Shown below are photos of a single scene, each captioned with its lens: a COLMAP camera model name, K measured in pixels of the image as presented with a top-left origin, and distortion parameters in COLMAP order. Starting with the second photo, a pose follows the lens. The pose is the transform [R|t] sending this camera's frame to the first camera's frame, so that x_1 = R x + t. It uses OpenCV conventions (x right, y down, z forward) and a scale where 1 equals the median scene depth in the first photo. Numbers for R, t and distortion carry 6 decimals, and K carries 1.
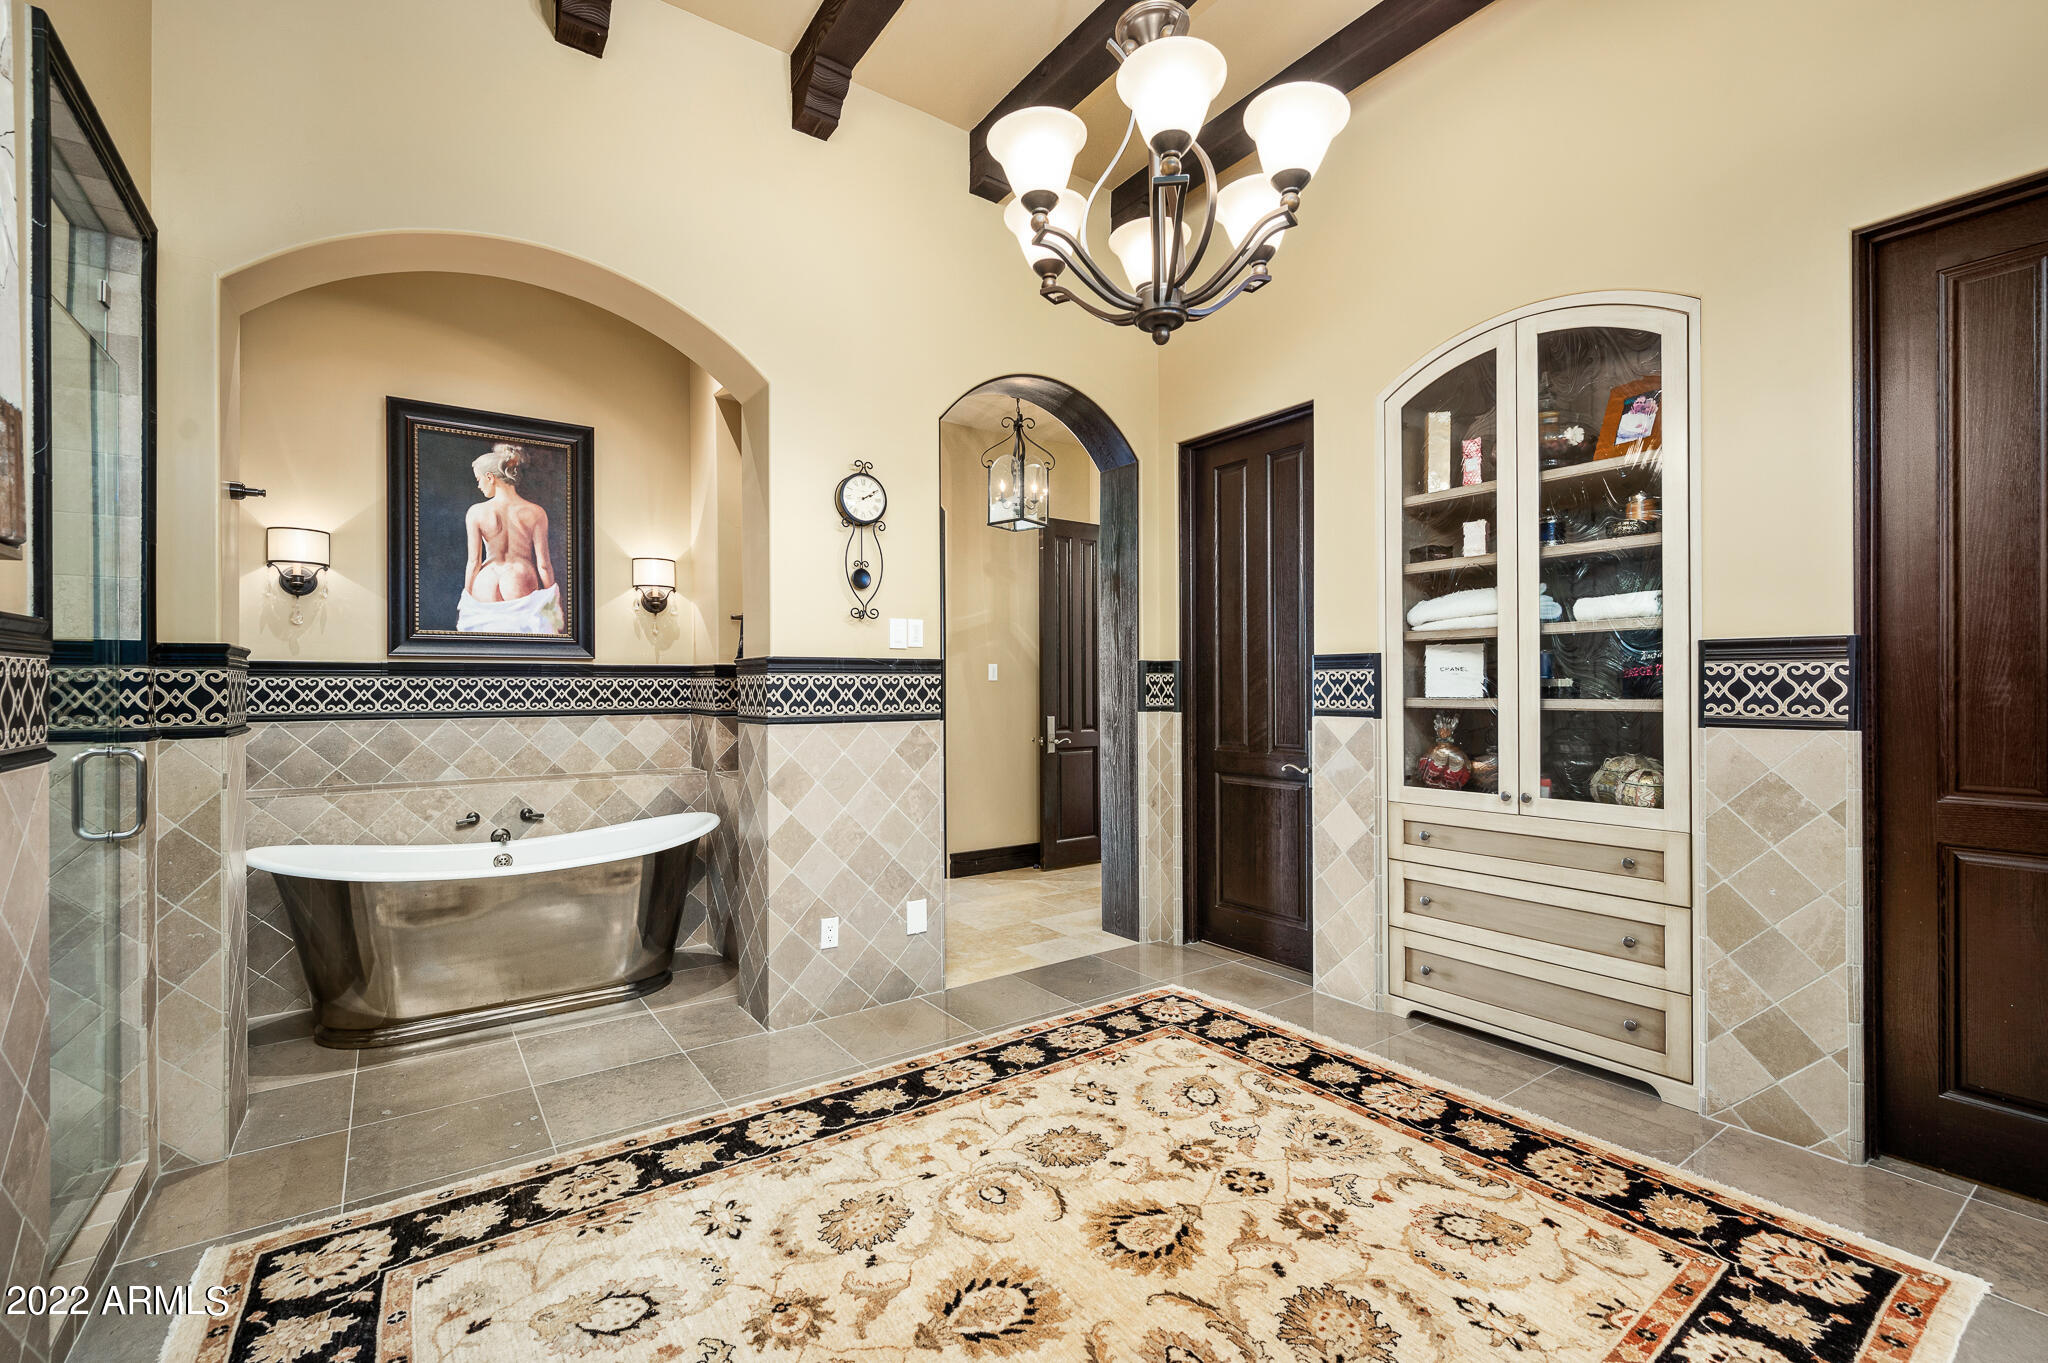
lens RADIAL K [[882.0, 0, 1019.3], [0, 882.0, 686.7], [0, 0, 1]] dist [-0.000175, 0.000038]
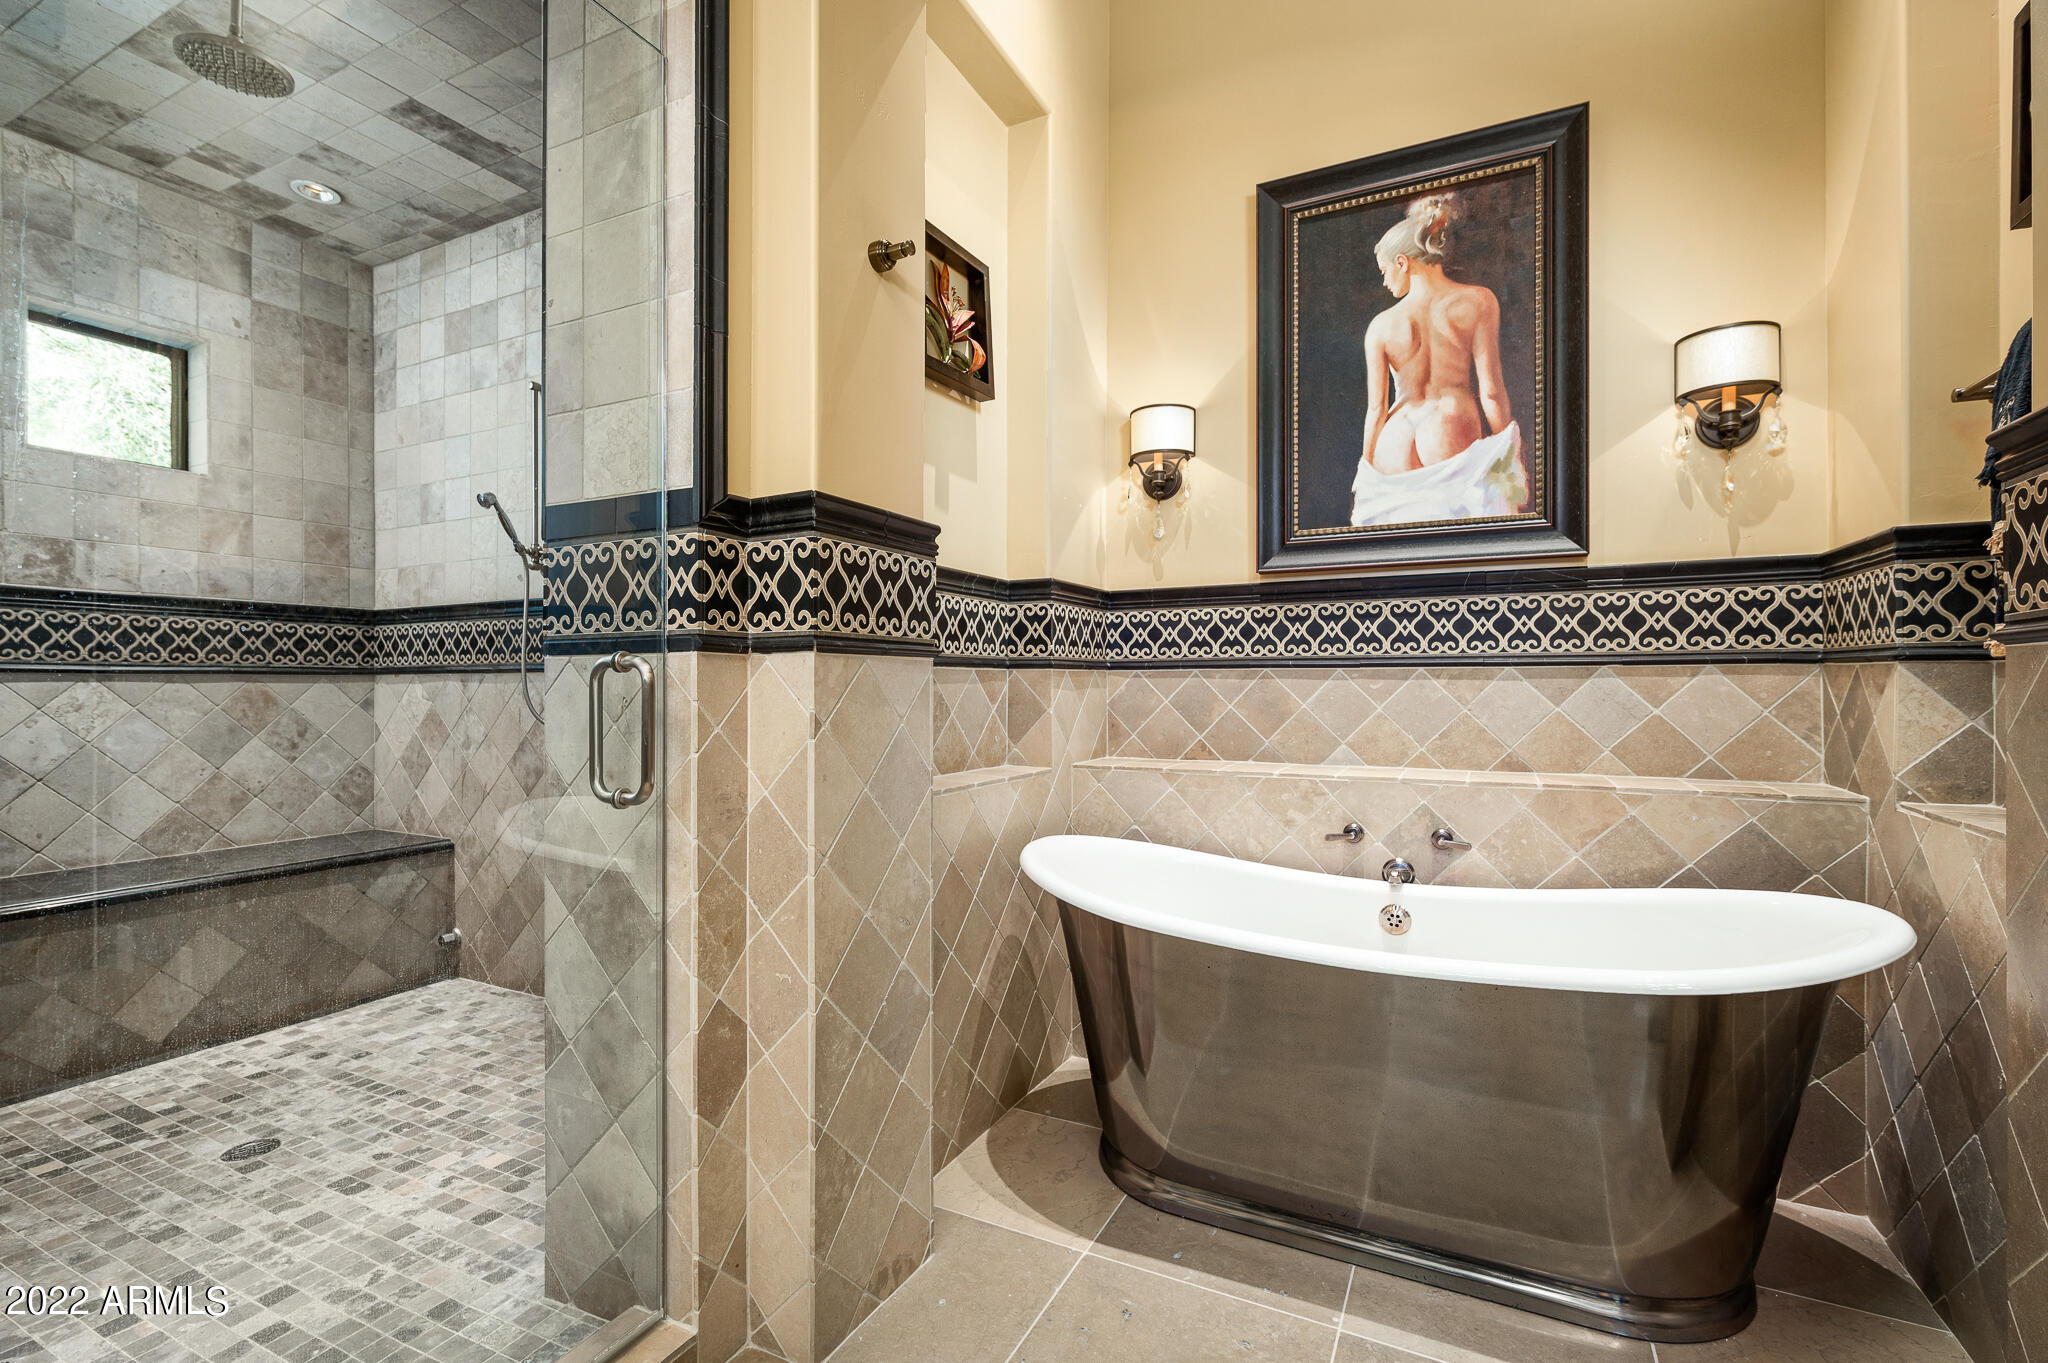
lens RADIAL K [[926.3, 0, 1014.3], [0, 926.3, 686.7], [0, 0, 1]] dist [0.002214, 0.000634]
pose [[0.467351, 0.005152, -0.884057, -0.163408], [0.000380, 0.999982, 0.006029, 0.042958], [0.884072, -0.003154, 0.467341, 0.460783]]
